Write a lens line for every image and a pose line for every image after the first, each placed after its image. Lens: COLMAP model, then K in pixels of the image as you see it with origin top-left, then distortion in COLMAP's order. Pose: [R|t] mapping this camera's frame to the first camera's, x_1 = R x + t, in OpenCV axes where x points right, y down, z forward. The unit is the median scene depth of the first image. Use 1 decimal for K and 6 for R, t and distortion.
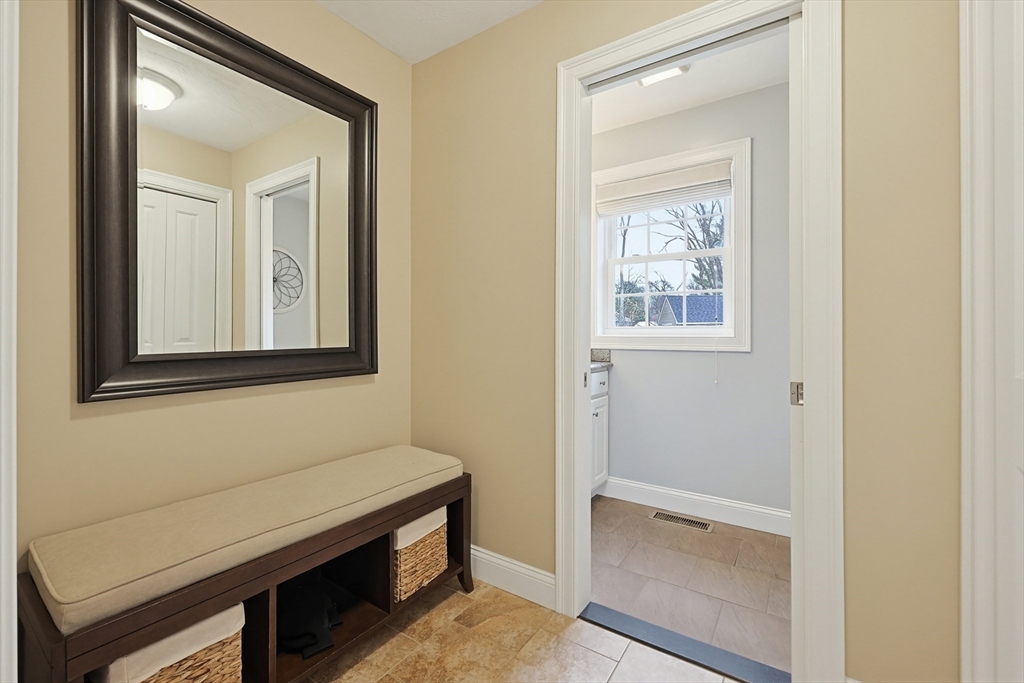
lens RADIAL K [[435.6, 0, 507.6], [0, 435.6, 329.9], [0, 0, 1]] dist [0.001323, 0.000082]
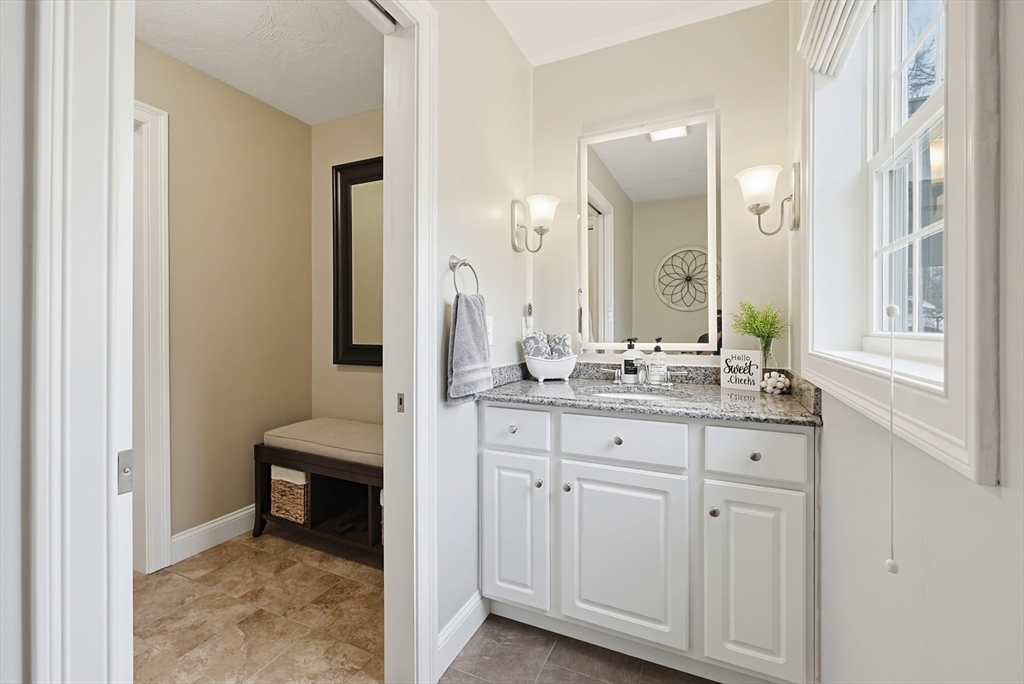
lens RADIAL K [[435.6, 0, 507.6], [0, 435.6, 330.4], [0, 0, 1]] dist [0.001323, 0.000082]
pose [[0.144098, 0.005126, -0.989550, 1.168854], [0.007152, 0.999955, 0.006221, -0.016218], [0.989538, -0.007974, 0.144055, 1.298949]]
